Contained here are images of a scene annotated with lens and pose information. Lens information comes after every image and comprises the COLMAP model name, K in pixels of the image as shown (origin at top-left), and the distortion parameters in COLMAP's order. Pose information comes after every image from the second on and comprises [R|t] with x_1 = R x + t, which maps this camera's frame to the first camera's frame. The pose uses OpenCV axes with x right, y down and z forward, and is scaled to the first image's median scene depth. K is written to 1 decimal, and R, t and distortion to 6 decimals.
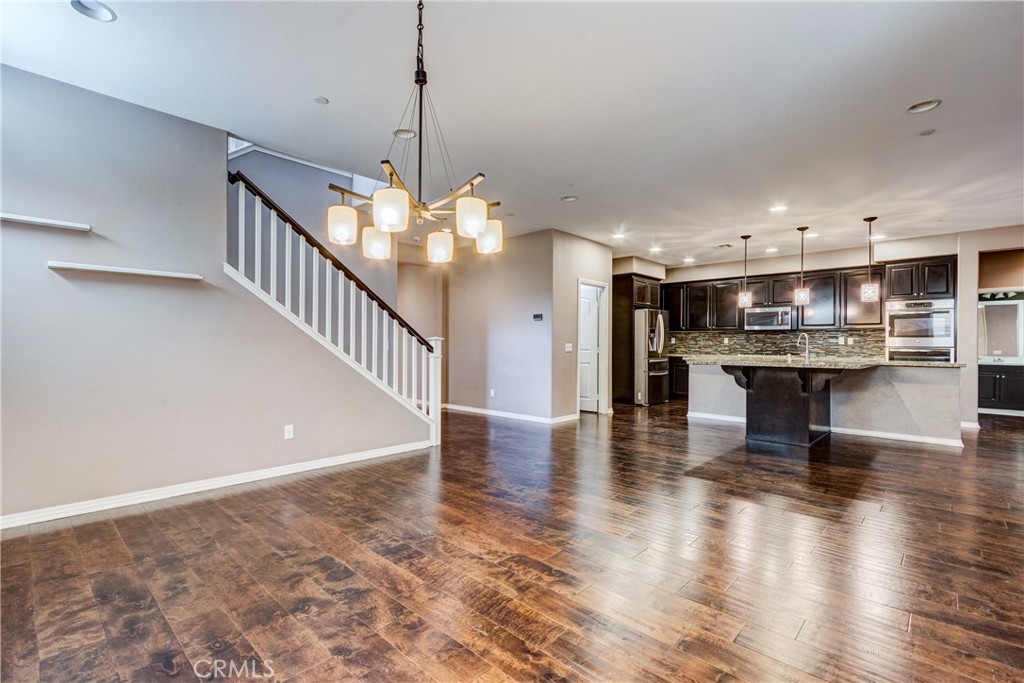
lens RADIAL K [[466.2, 0, 509.2], [0, 466.2, 343.3], [0, 0, 1]] dist [-0.002843, -0.000862]
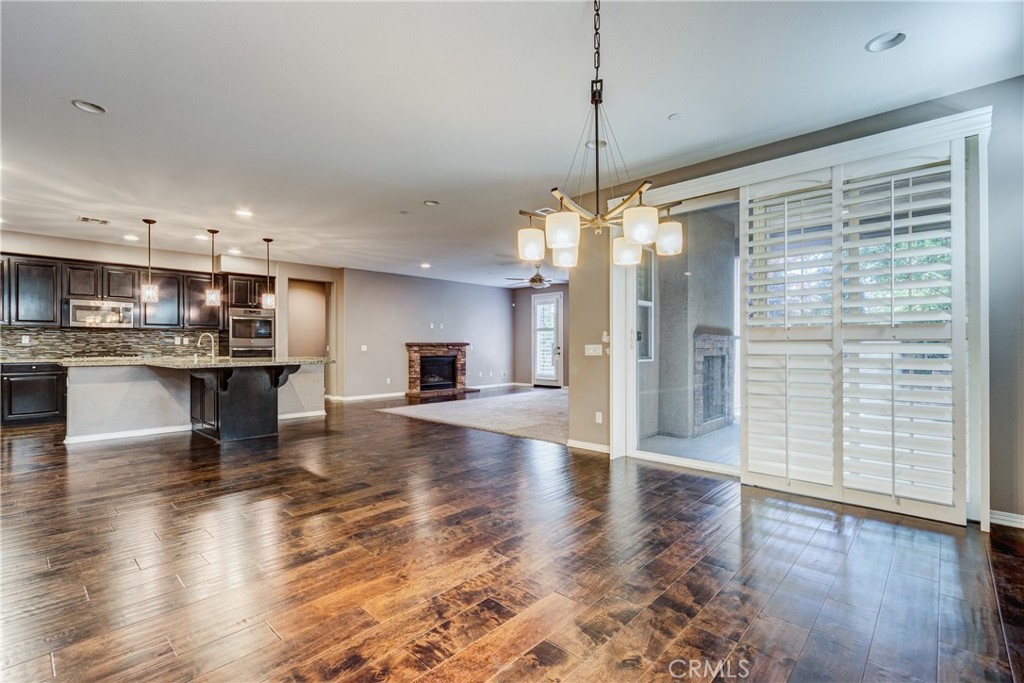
lens RADIAL K [[466.2, 0, 493.5], [0, 466.2, 339.0], [0, 0, 1]] dist [-0.002843, -0.000862]
pose [[0.009419, 0.007866, 0.999925, -0.335430], [-0.000983, 0.999969, -0.007857, -0.001959], [-0.999955, -0.000909, 0.009427, 0.323975]]
